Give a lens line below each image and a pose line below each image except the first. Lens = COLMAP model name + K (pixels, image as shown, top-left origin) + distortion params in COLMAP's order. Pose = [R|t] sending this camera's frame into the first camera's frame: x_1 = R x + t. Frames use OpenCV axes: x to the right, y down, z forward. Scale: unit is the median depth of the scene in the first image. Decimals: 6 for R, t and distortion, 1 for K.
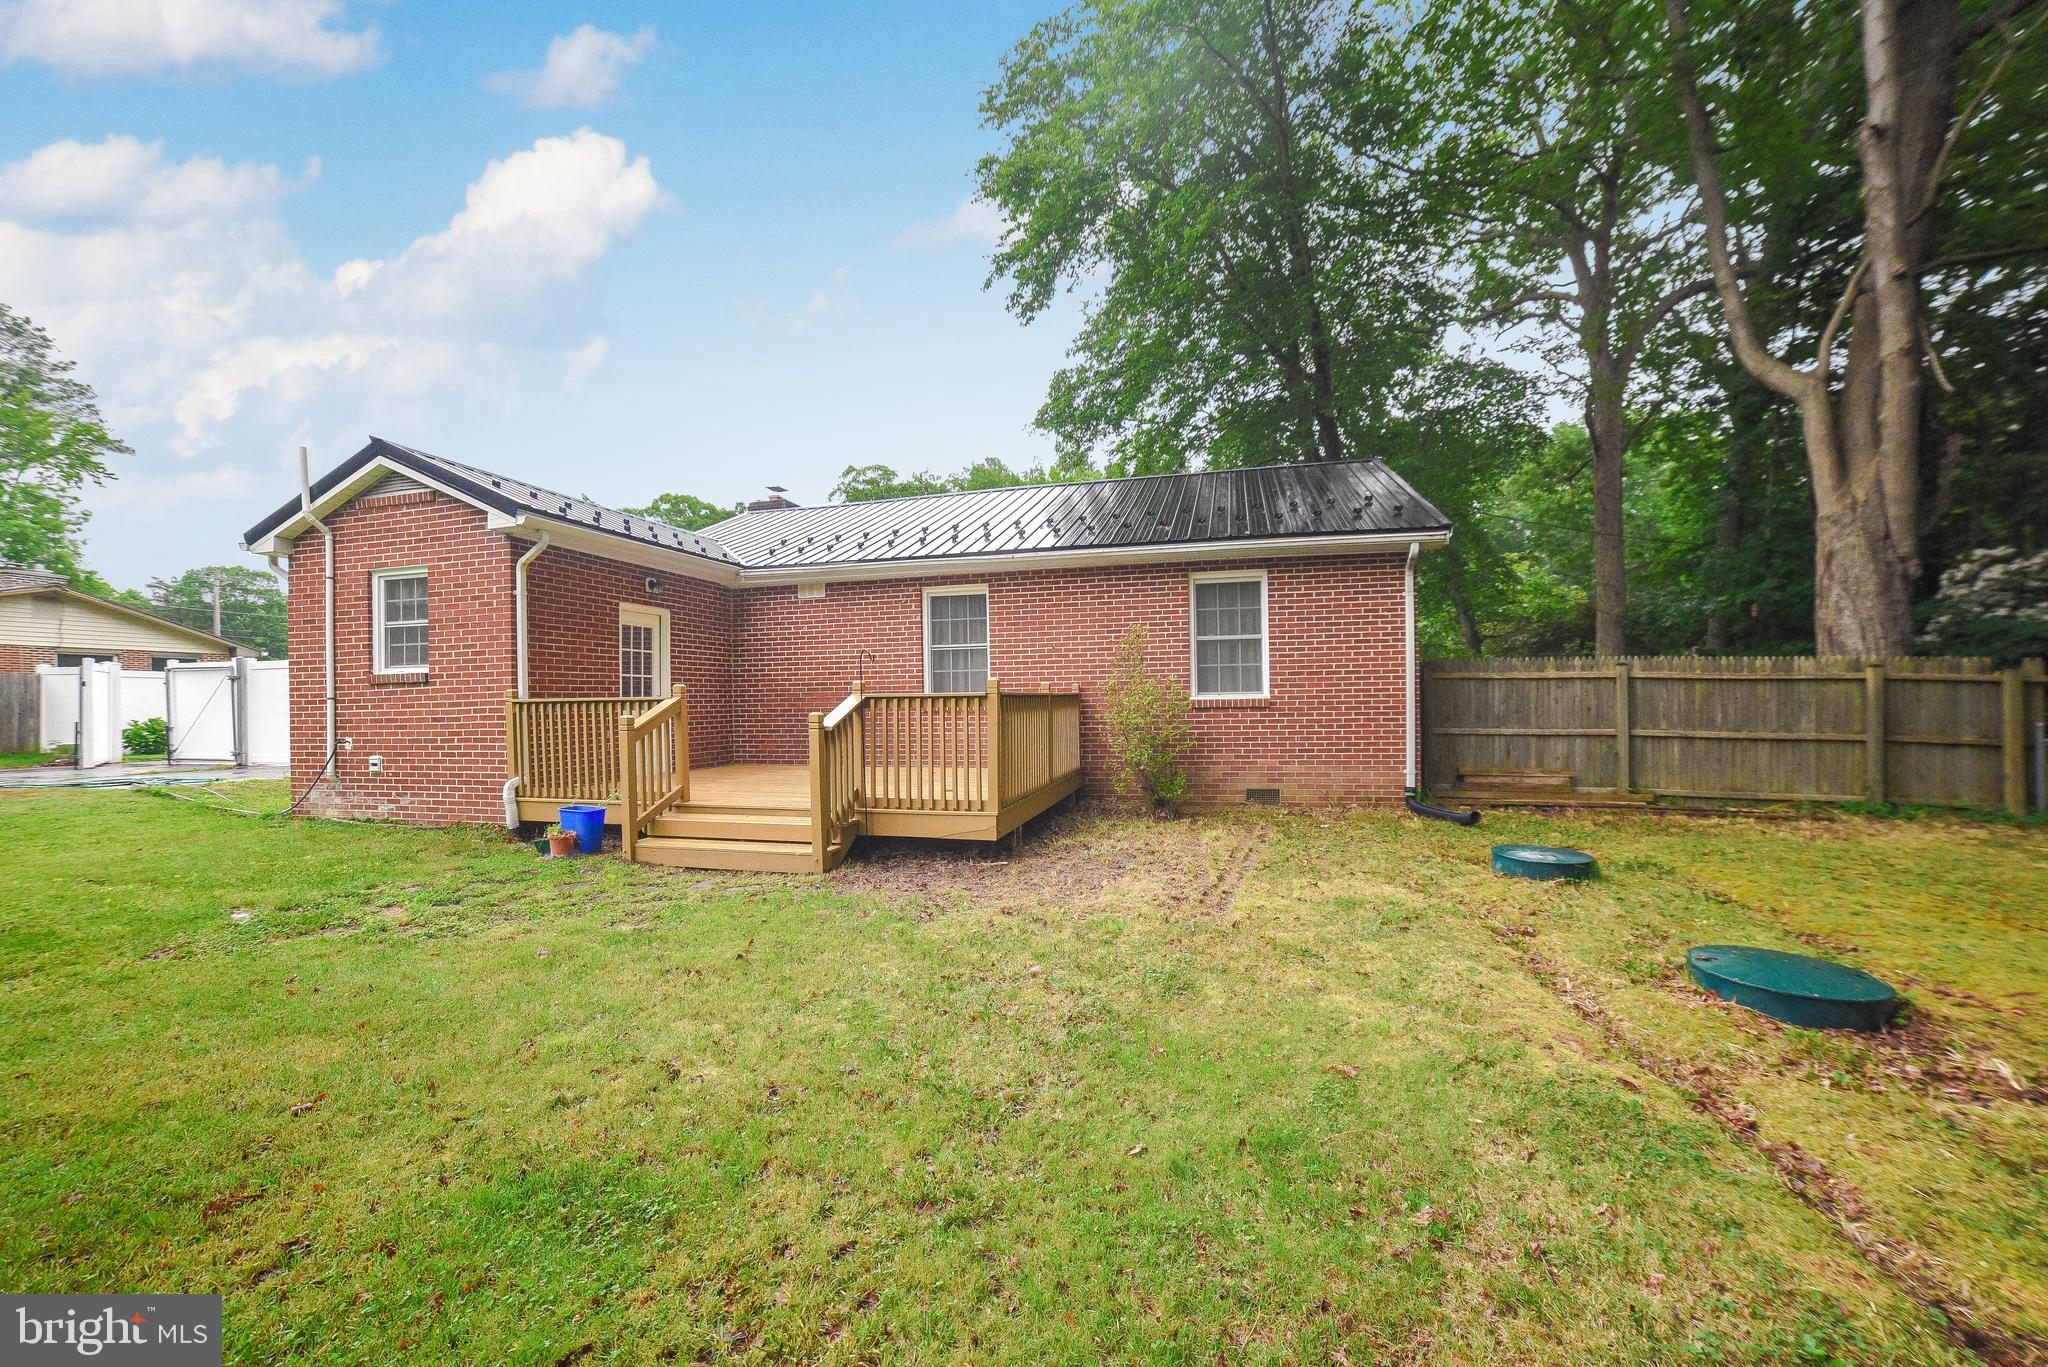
lens RADIAL K [[809.4, 0, 1033.3], [0, 809.4, 693.9], [0, 0, 1]] dist [-0.084376, 0.039963]
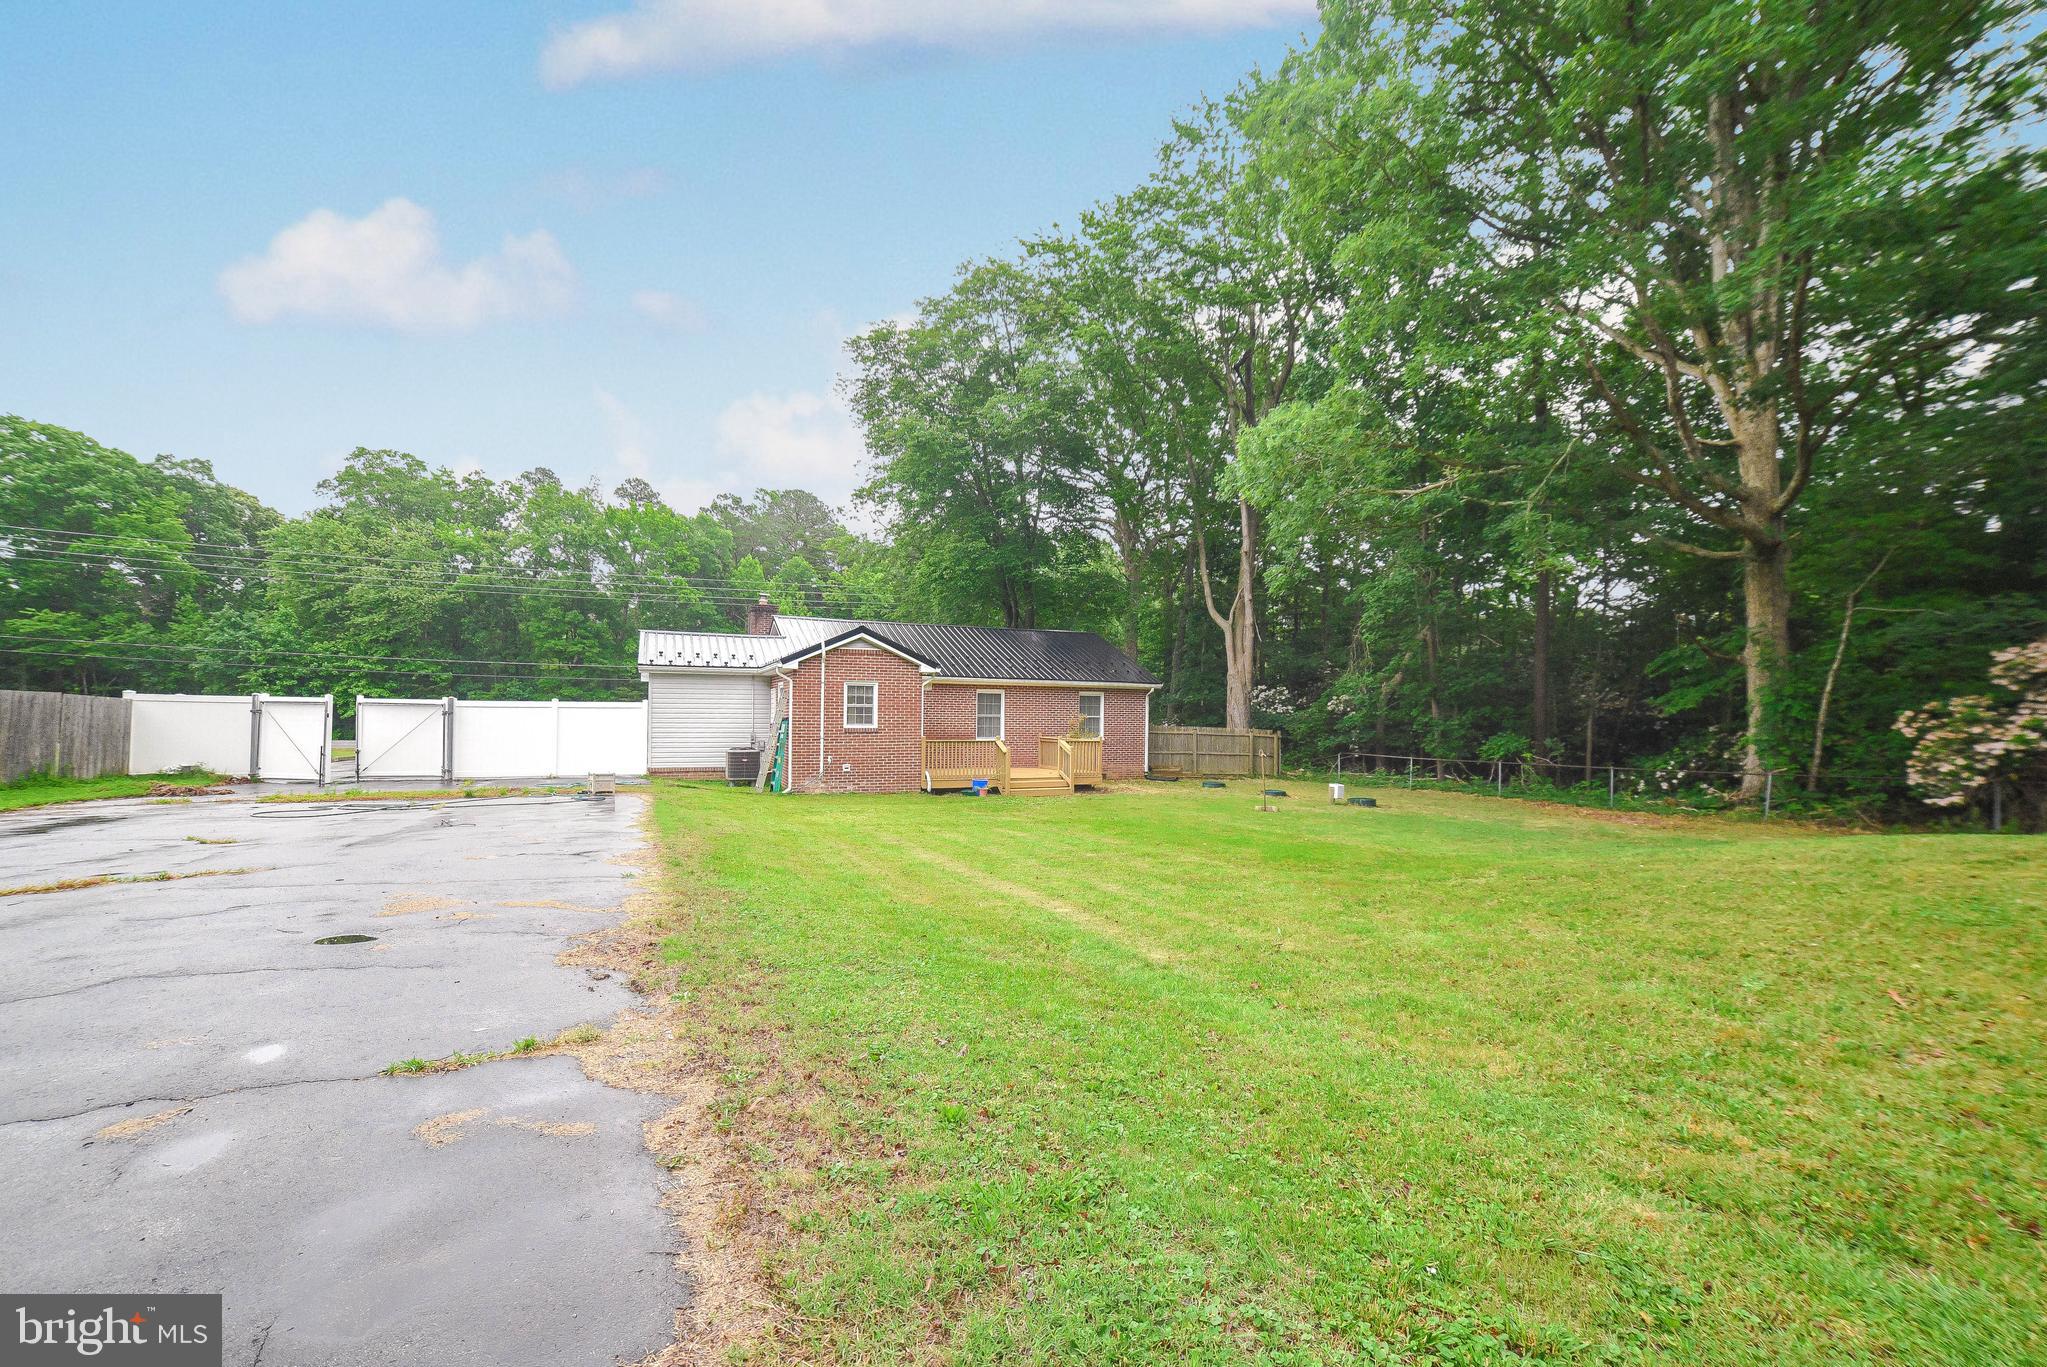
lens RADIAL K [[844.4, 0, 1030.2], [0, 844.4, 698.3], [0, 0, 1]] dist [-0.103724, 0.038951]
pose [[0.775327, 0.038695, 0.630373, -1.395076], [-0.025662, 0.999227, -0.029773, -0.036607], [-0.631038, 0.006907, 0.775721, -0.854432]]
